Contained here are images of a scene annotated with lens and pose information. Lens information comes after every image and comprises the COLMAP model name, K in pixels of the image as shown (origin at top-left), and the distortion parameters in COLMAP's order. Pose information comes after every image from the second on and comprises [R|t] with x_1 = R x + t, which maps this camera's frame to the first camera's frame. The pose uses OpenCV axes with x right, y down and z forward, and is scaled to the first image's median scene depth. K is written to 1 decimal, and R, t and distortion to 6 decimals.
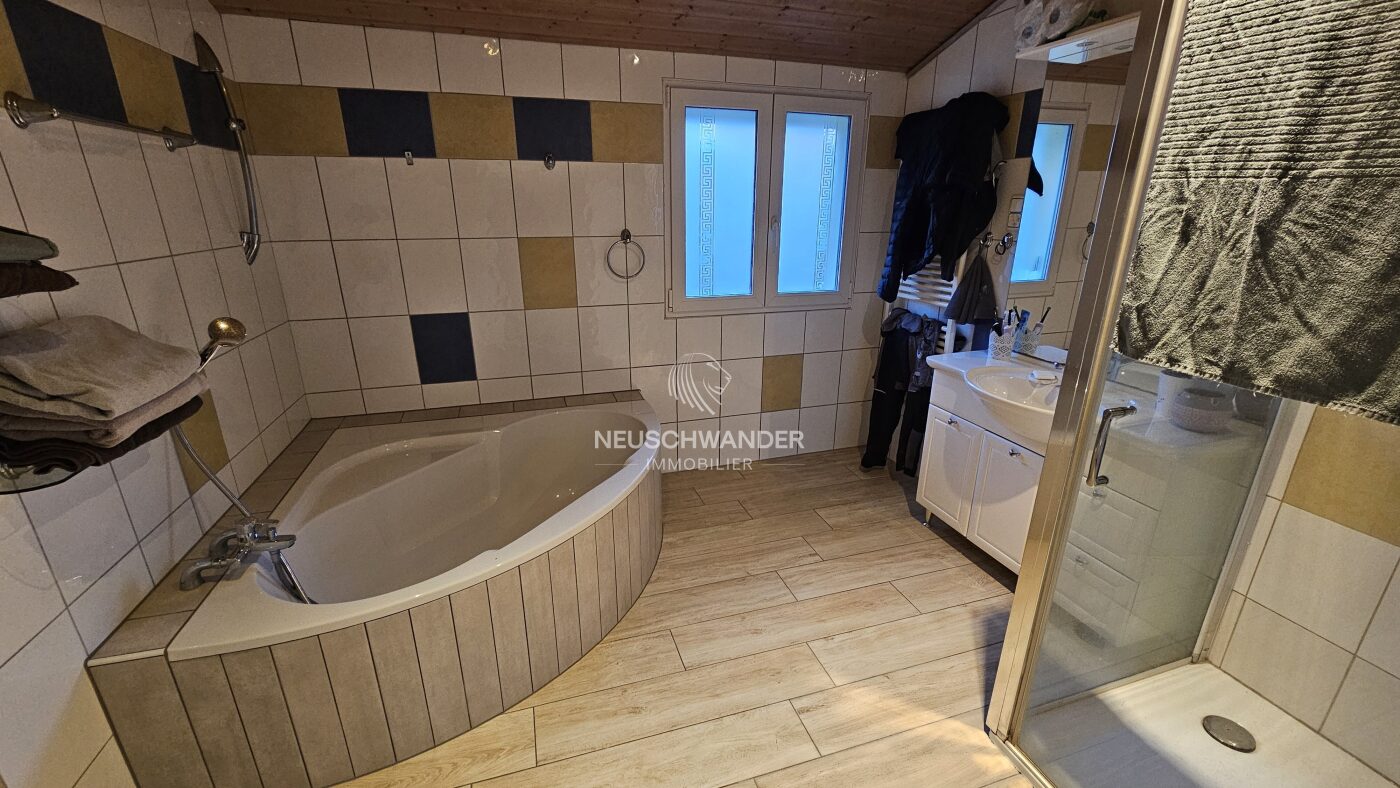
lens RADIAL K [[567.6, 0, 700.0], [0, 567.6, 394.0], [0, 0, 1]] dist [-0.001395, -0.000175]
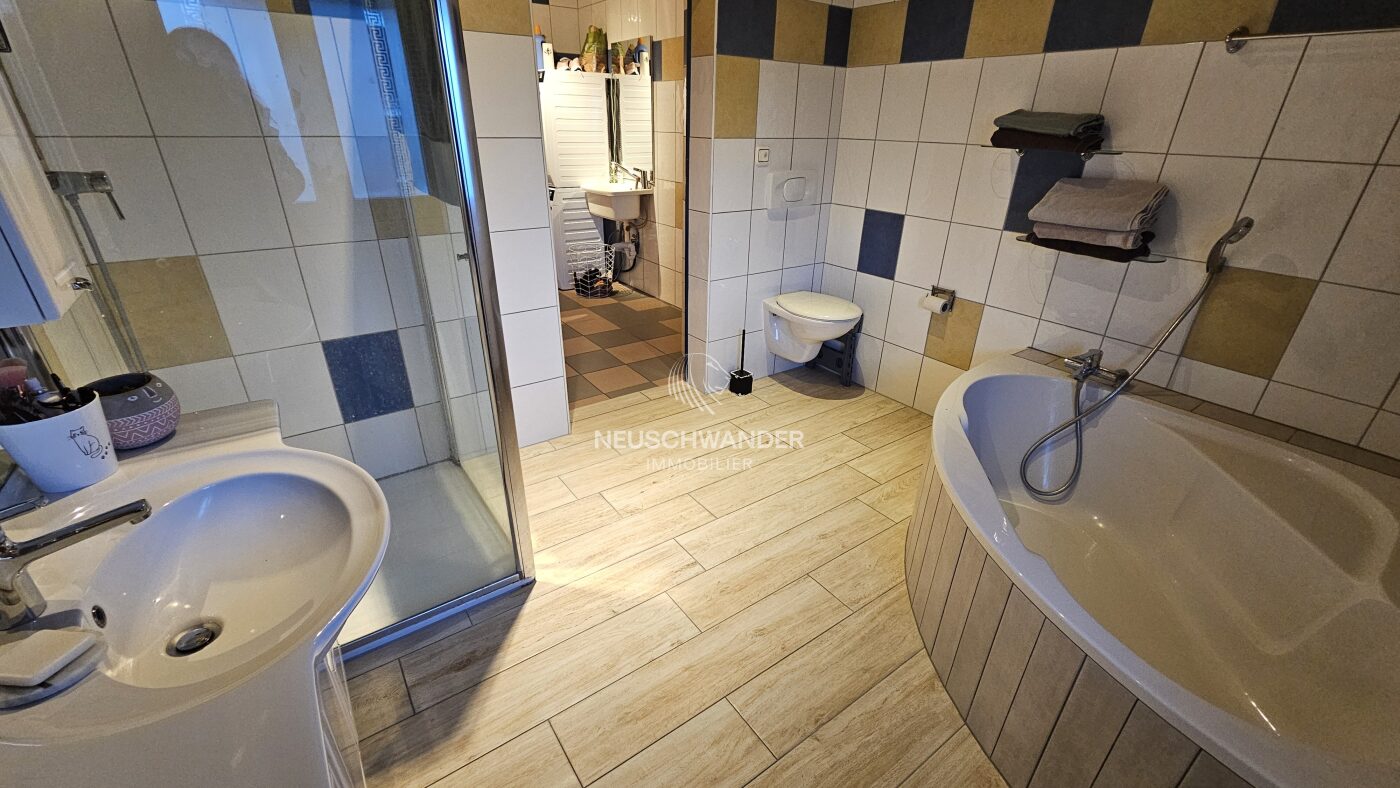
lens RADIAL K [[567.6, 0, 700.0], [0, 567.6, 394.0], [0, 0, 1]] dist [-0.001395, -0.000175]
pose [[-0.949848, 0.120469, -0.288576, 0.396319], [-0.114388, 0.725011, 0.679172, -0.404828], [0.291040, 0.678119, -0.674870, 1.344177]]
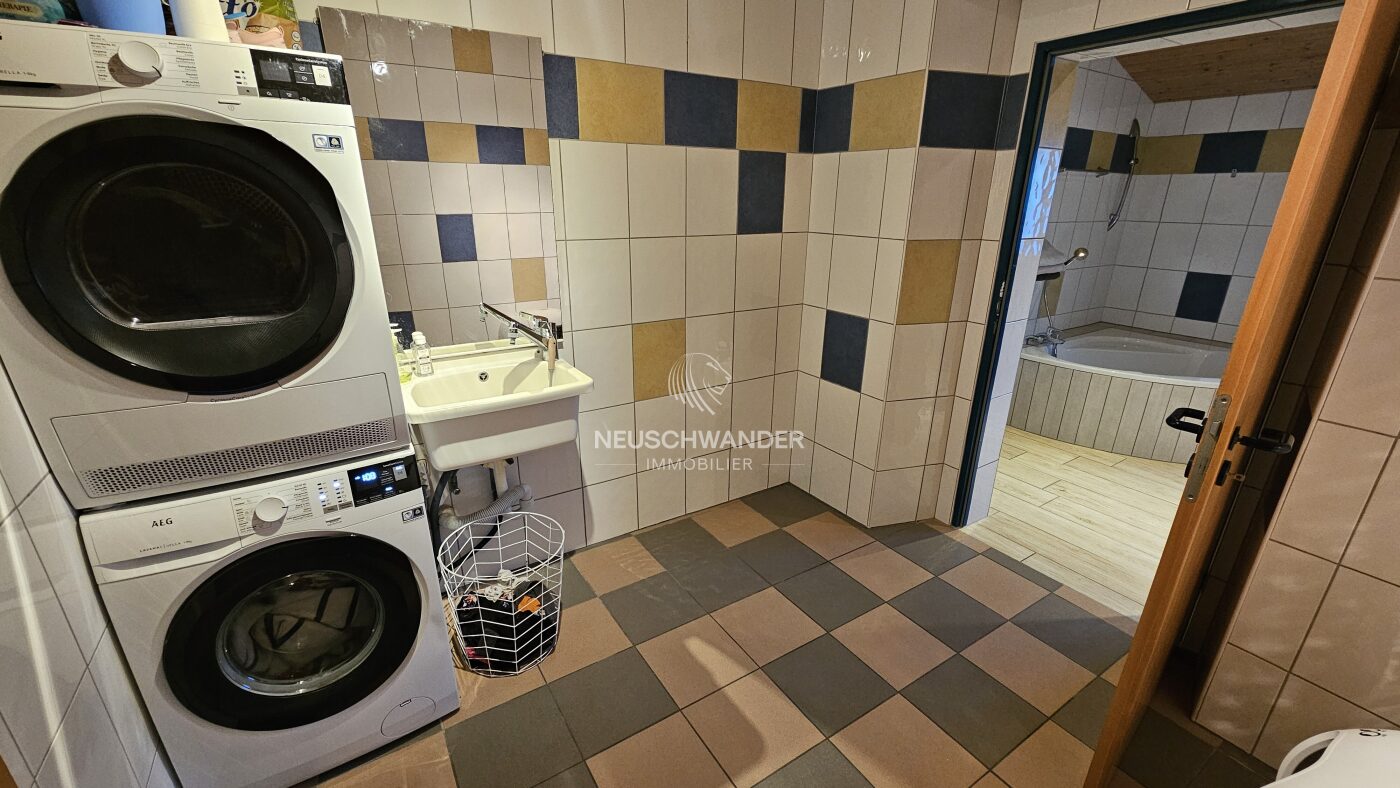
lens RADIAL K [[567.6, 0, 700.0], [0, 567.6, 394.0], [0, 0, 1]] dist [-0.001395, -0.000175]
pose [[0.257047, 0.324211, -0.910392, 0.927072], [-0.311192, 0.919637, 0.239639, 0.294657], [0.914924, 0.221708, 0.337282, -0.947365]]
